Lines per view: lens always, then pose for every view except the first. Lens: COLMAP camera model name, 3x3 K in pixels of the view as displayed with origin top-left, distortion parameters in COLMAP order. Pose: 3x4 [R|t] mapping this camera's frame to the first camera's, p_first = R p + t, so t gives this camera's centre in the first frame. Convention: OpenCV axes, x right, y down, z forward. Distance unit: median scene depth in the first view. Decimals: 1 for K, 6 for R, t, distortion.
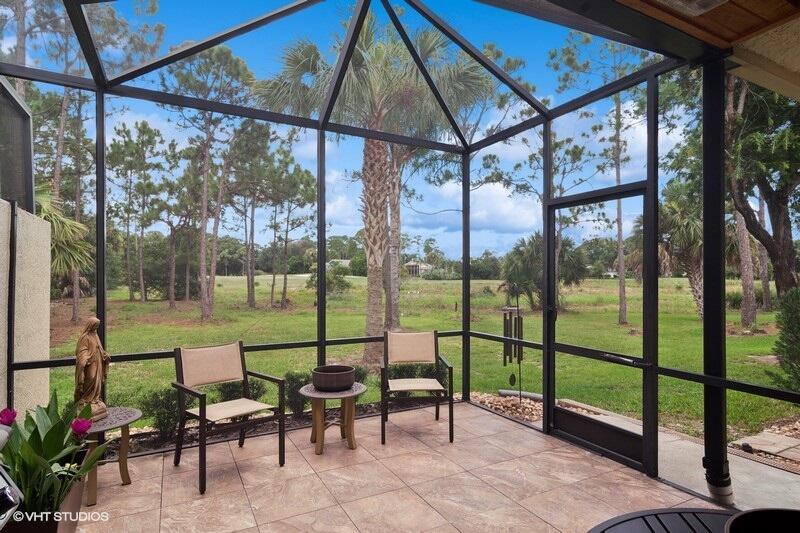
lens RADIAL K [[428.9, 0, 397.6], [0, 428.9, 274.3], [0, 0, 1]] dist [-0.001340, 0.001243]
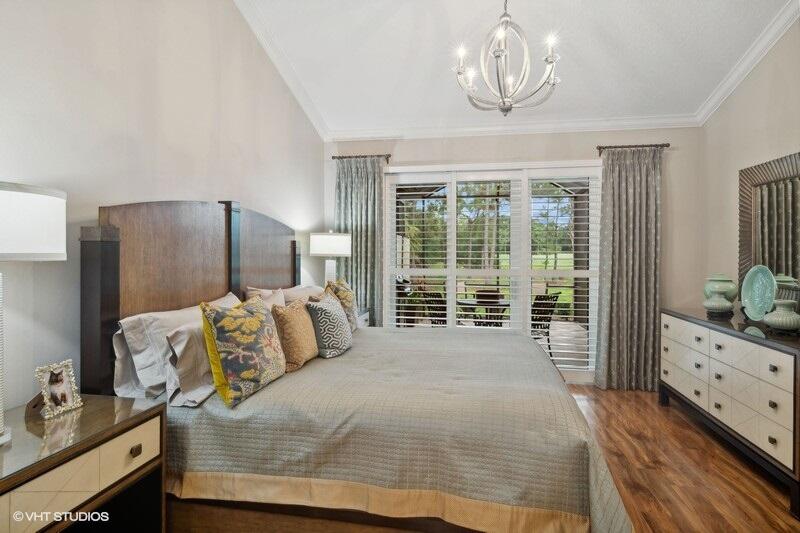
lens RADIAL K [[432.0, 0, 400.1], [0, 432.0, 250.9], [0, 0, 1]] dist [0.002955, 0.000215]
pose [[0.784220, -0.000885, -0.620482, 0.154569], [-0.001178, 0.999995, -0.002915, -0.005441], [0.620481, 0.003017, 0.784215, -0.215795]]
